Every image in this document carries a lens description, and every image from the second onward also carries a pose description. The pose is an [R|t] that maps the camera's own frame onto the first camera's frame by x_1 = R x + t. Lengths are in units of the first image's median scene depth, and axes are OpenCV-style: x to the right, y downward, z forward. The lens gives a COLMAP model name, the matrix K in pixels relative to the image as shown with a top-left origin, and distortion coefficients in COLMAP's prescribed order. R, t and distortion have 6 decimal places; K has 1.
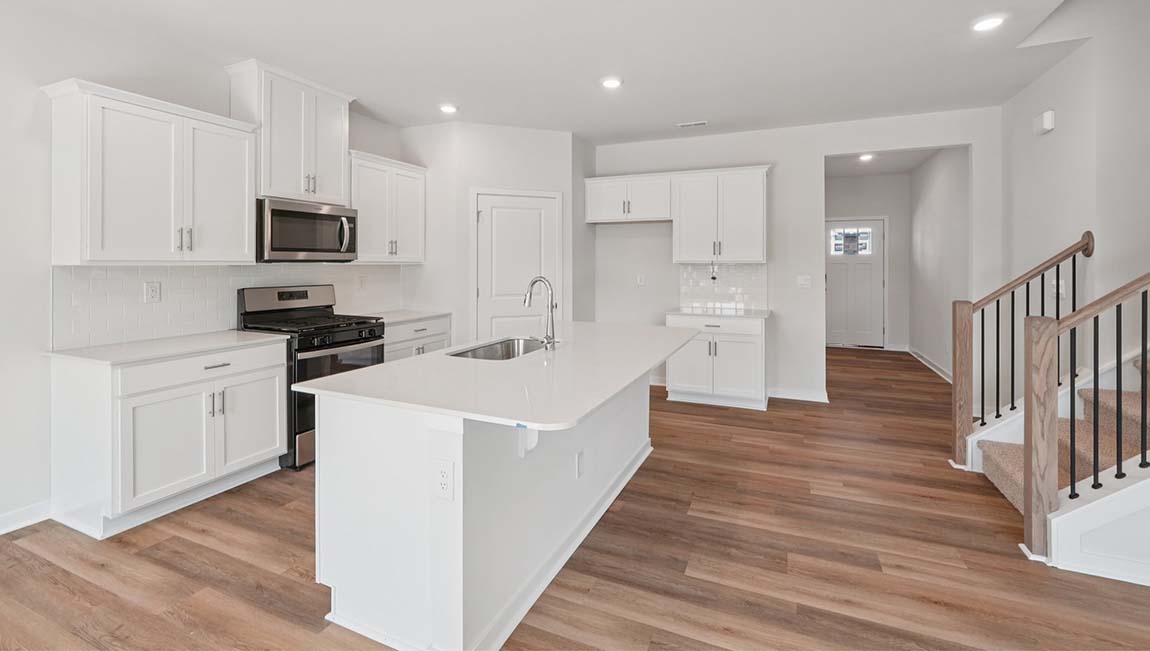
lens RADIAL K [[488.5, 0, 577.8], [0, 488.5, 258.4], [0, 0, 1]] dist [-0.017541, 0.005037]
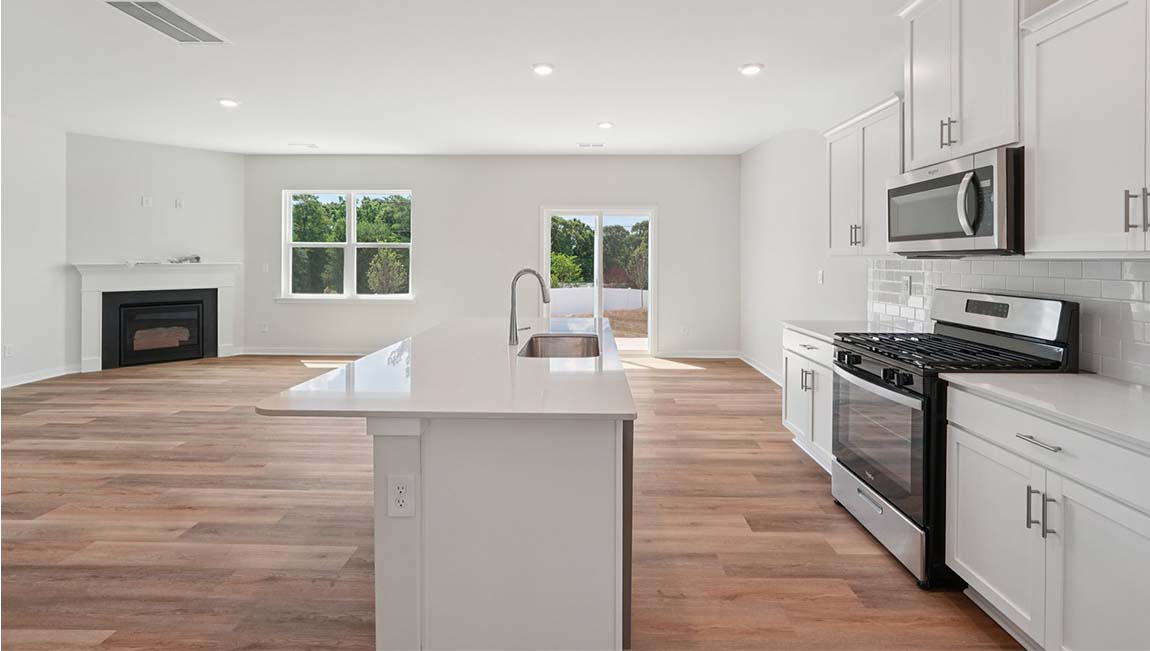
lens RADIAL K [[488.5, 0, 580.8], [0, 488.5, 259.3], [0, 0, 1]] dist [-0.017541, 0.005037]
pose [[-0.919042, -0.003446, -0.394144, 0.148807], [-0.000513, 0.999971, -0.007545, 0.019026], [0.394159, -0.006732, -0.919018, 1.457809]]
